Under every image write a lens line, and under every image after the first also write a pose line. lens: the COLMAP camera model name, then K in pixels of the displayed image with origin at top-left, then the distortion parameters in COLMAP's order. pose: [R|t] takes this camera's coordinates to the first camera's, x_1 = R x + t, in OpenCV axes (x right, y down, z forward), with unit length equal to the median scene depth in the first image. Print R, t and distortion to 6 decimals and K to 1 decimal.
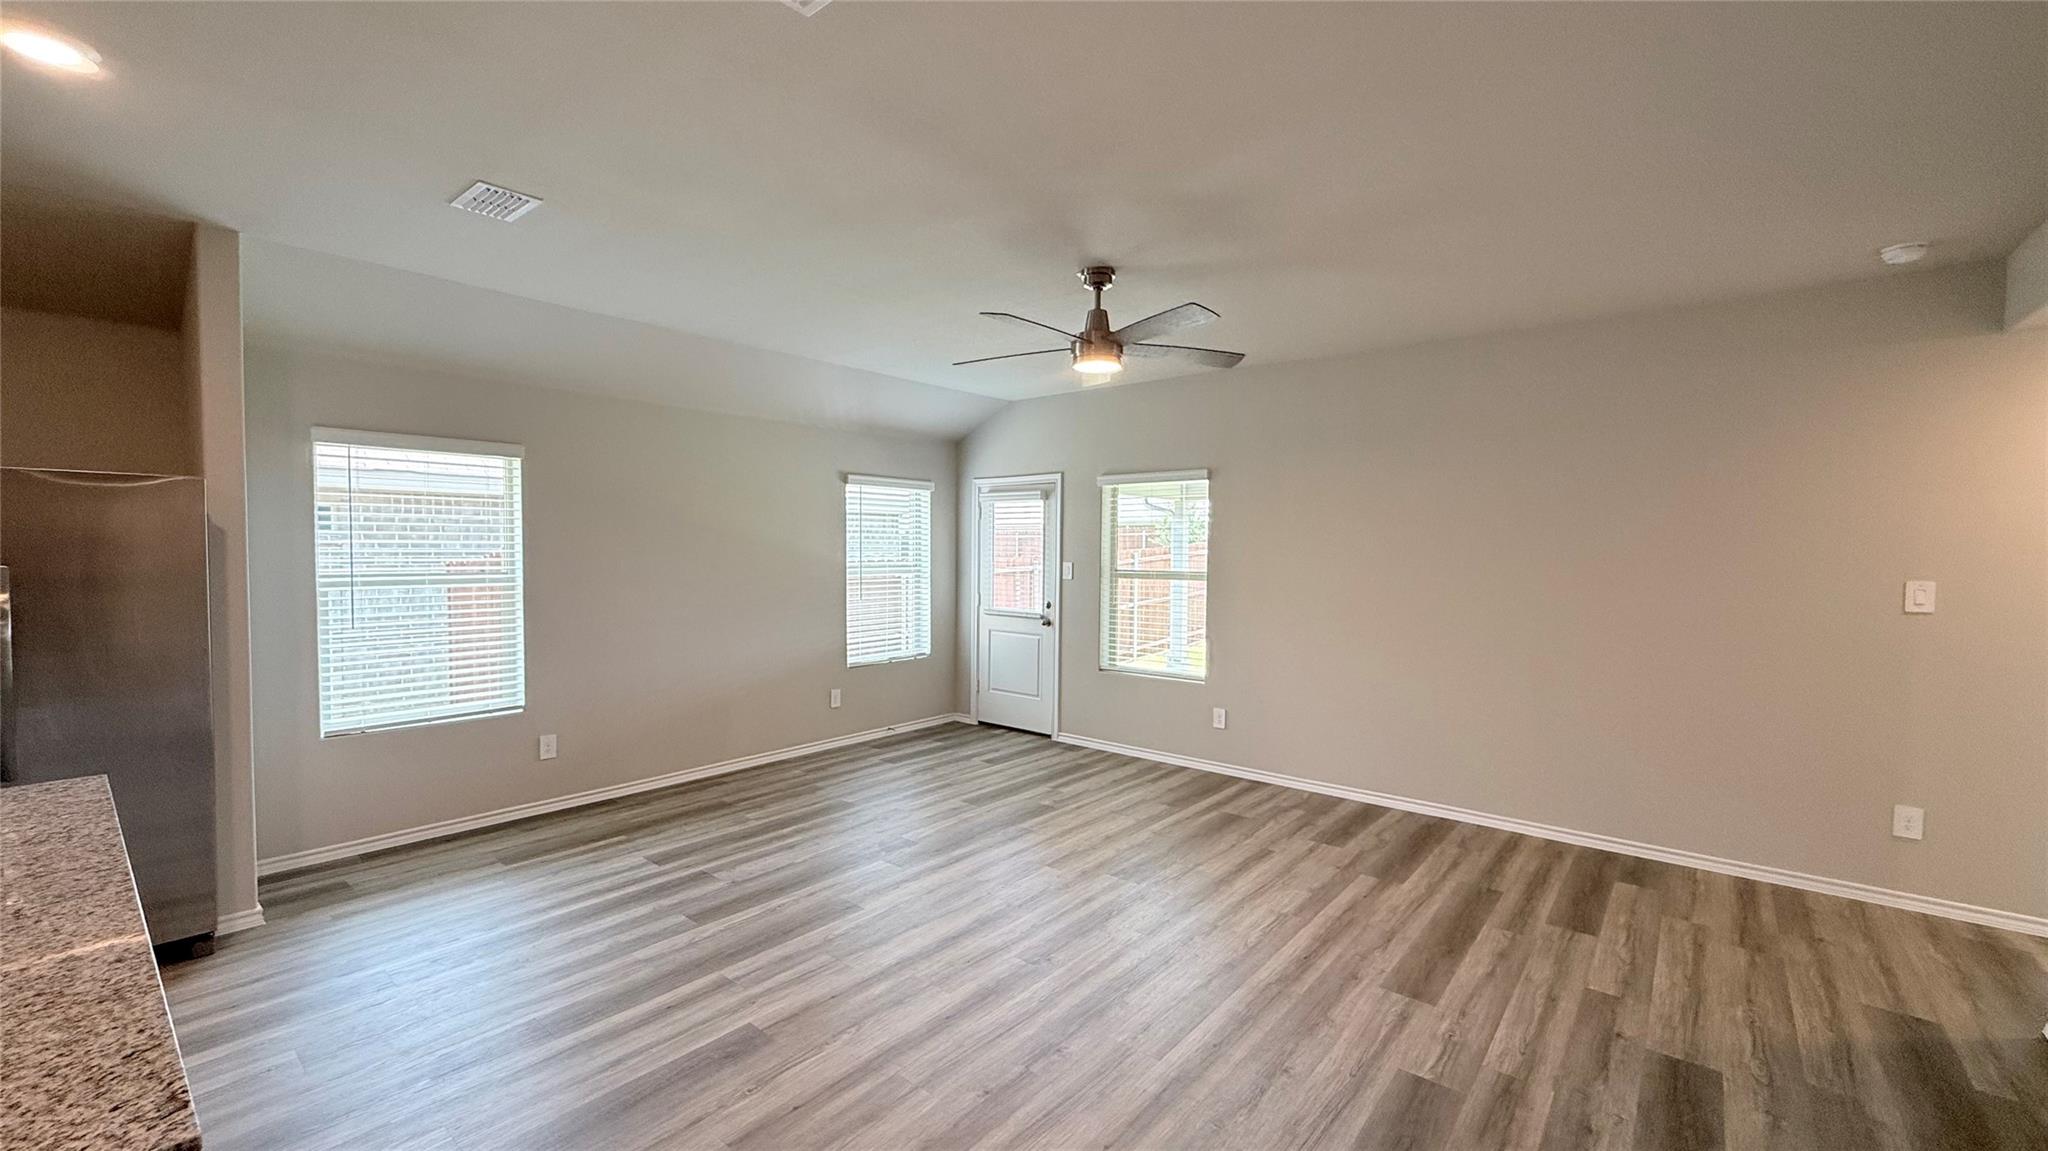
lens RADIAL K [[821.5, 0, 1024.1], [0, 821.5, 575.5], [0, 0, 1]] dist [0.000339, 0.000215]
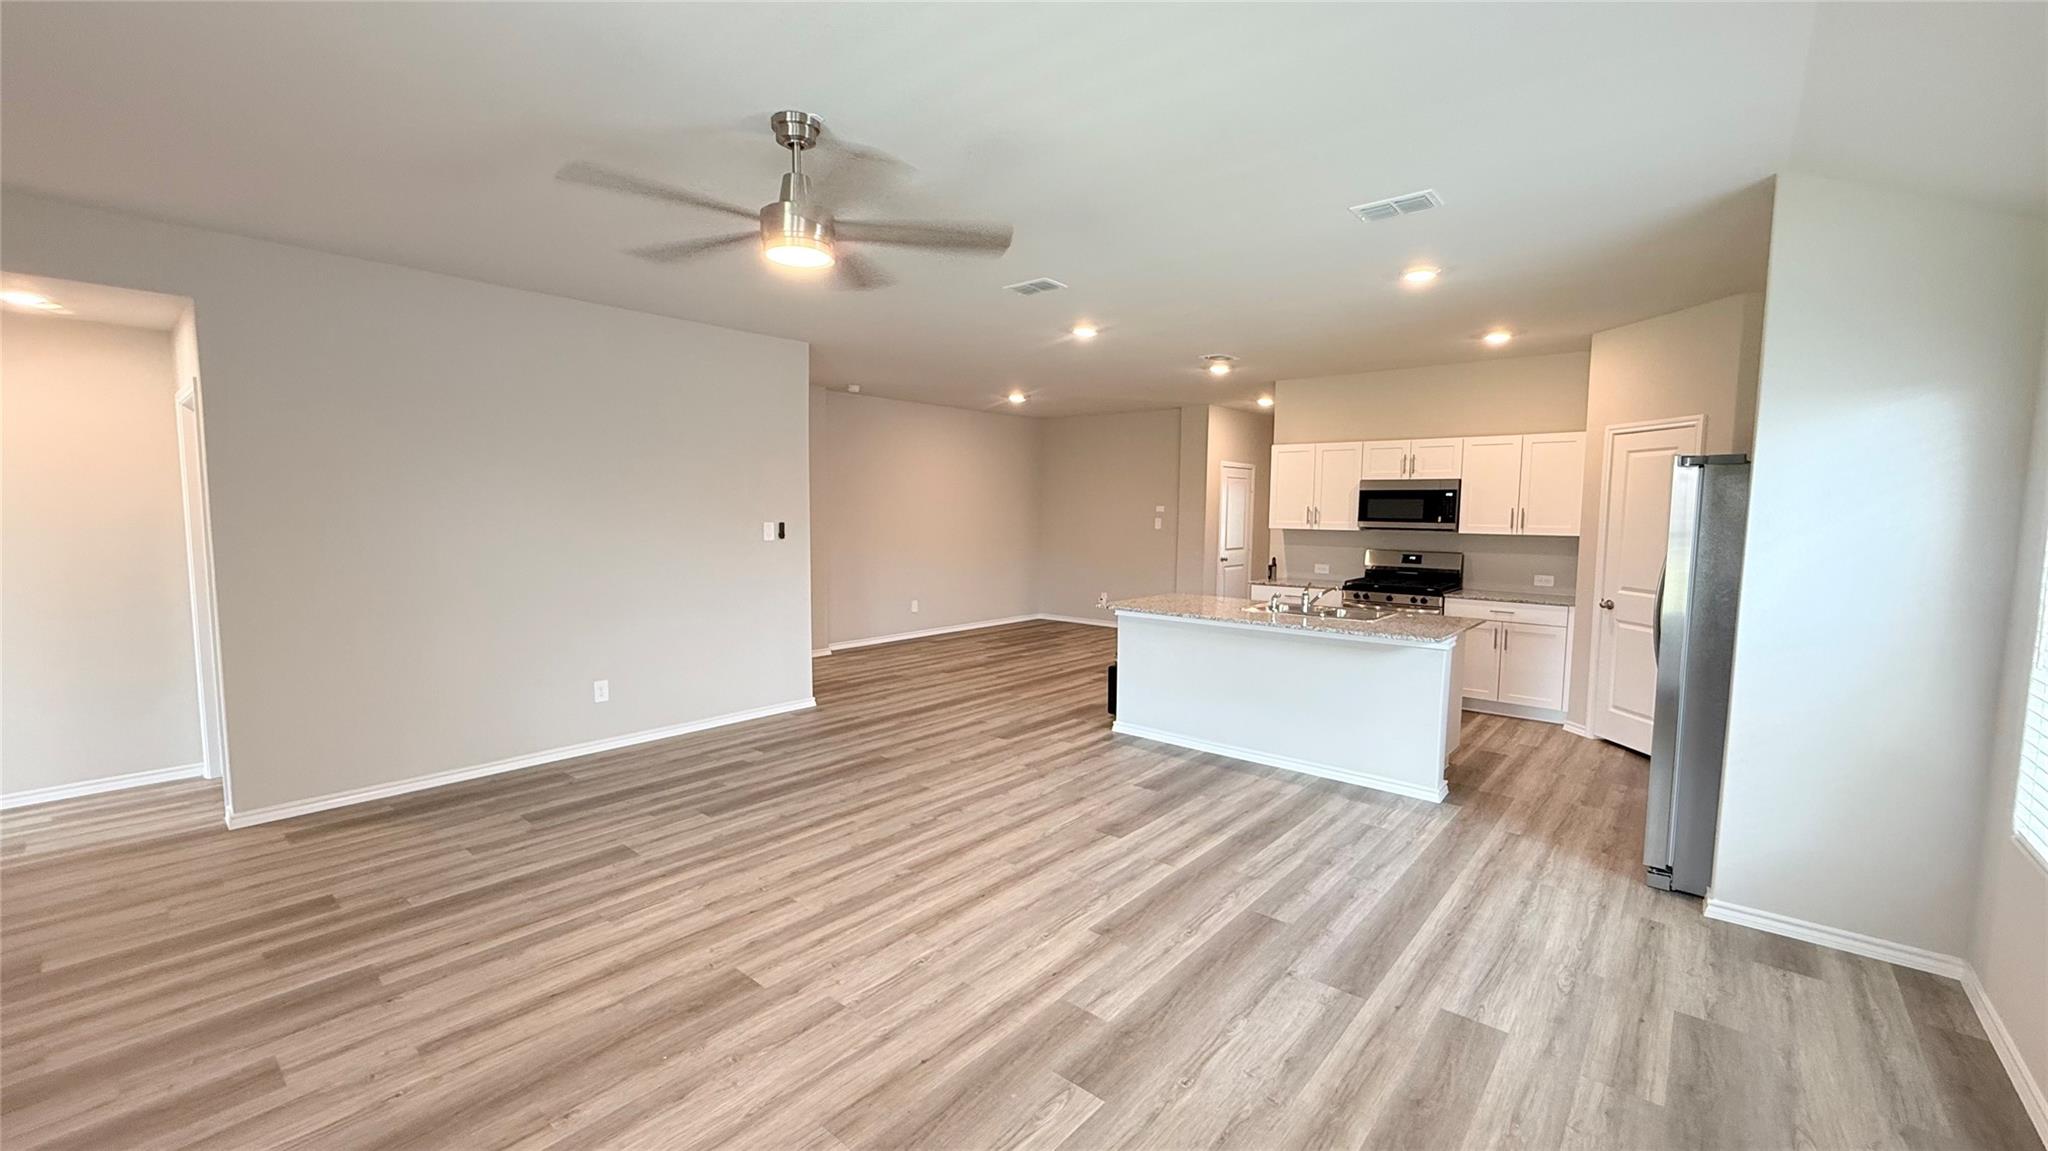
lens RADIAL K [[821.5, 0, 1023.2], [0, 821.5, 577.2], [0, 0, 1]] dist [0.000339, 0.000215]
pose [[-0.999802, -0.018918, 0.006180, -0.133734], [-0.018062, 0.992928, 0.117332, -0.068464], [-0.008356, 0.117197, -0.993074, 1.963358]]
